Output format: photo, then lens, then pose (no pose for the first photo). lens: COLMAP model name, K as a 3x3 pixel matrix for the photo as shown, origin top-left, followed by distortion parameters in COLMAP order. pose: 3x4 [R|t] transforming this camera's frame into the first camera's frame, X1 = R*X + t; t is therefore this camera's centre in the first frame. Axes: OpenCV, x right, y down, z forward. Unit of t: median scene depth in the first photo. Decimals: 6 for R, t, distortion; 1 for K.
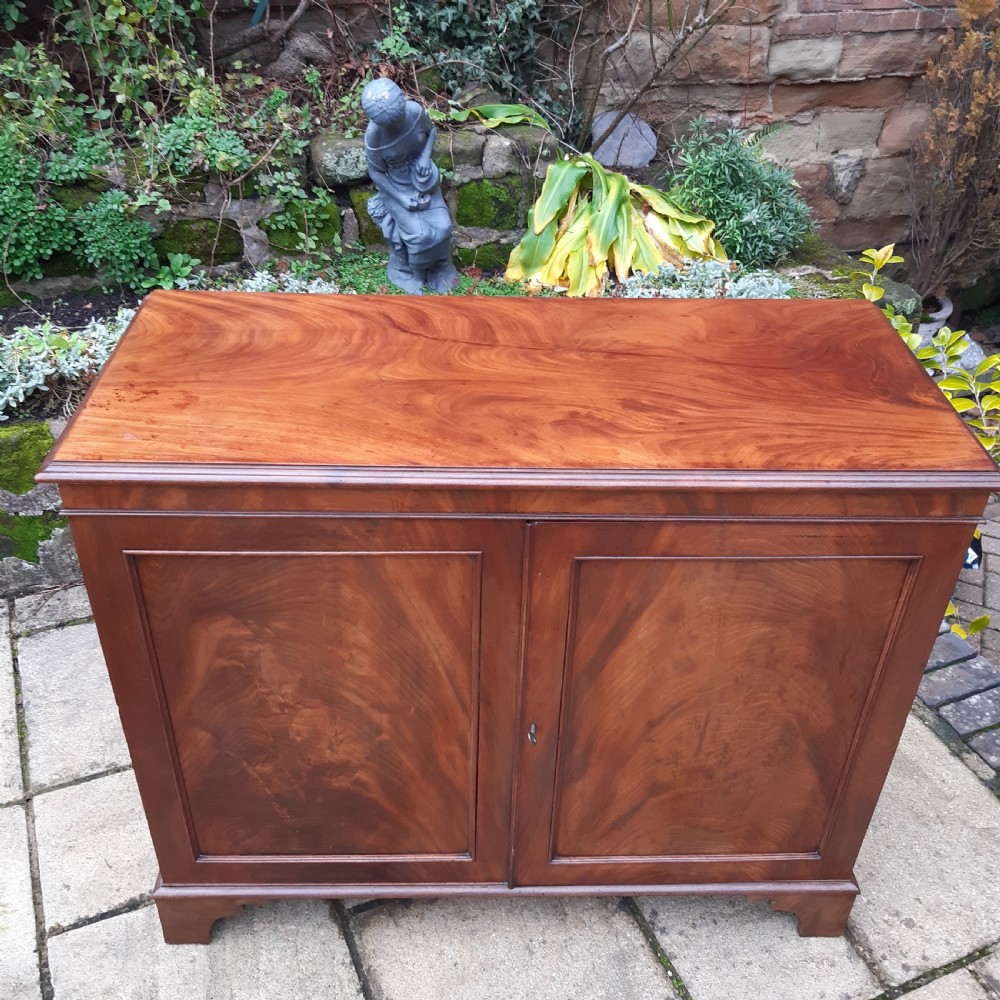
lens RADIAL K [[1032.3, 0, 500.2], [0, 1032.3, 497.5], [0, 0, 1]] dist [-0.002338, 0.000000]
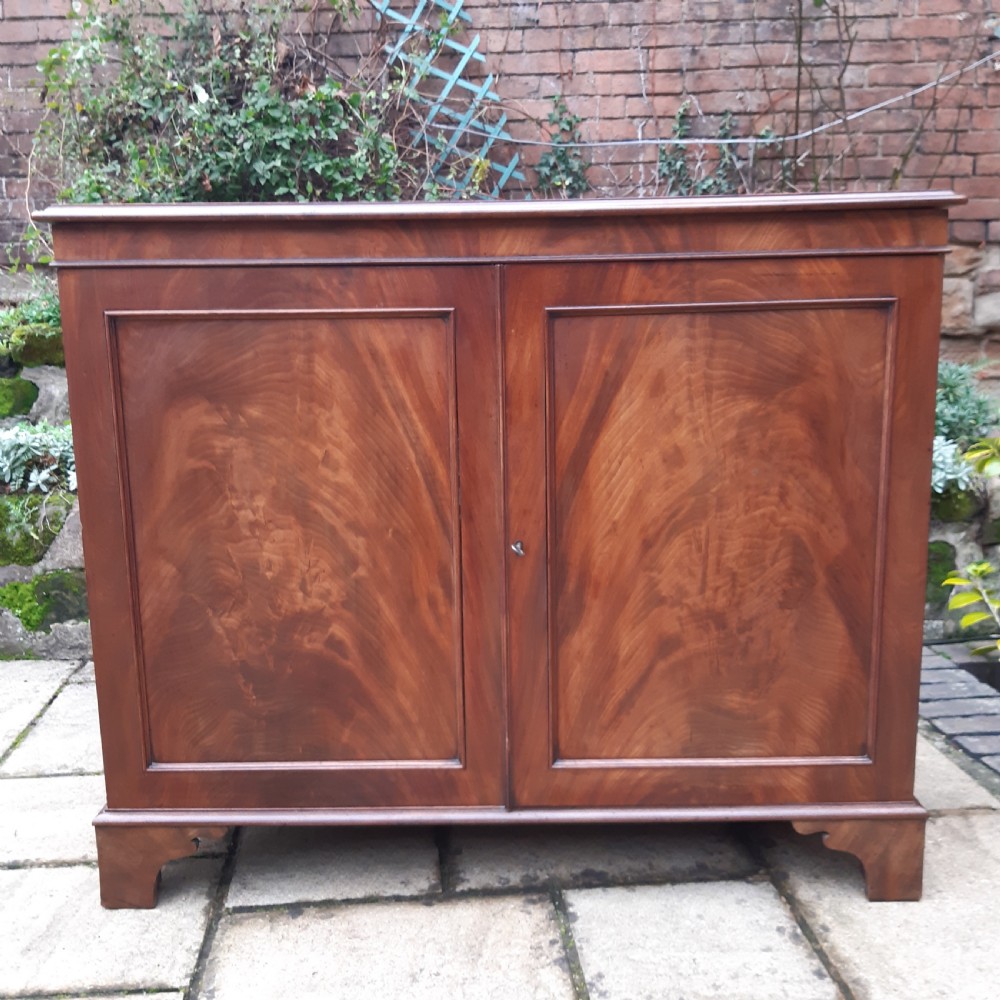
lens RADIAL K [[1032.3, 0, 486.4], [0, 1032.3, 492.8], [0, 0, 1]] dist [-0.002338, 0.000000]
pose [[0.949073, 0.017420, -0.314574, 0.190577], [-0.145223, 0.910260, -0.387733, 0.250662], [0.279590, 0.413670, 0.866433, 0.143229]]
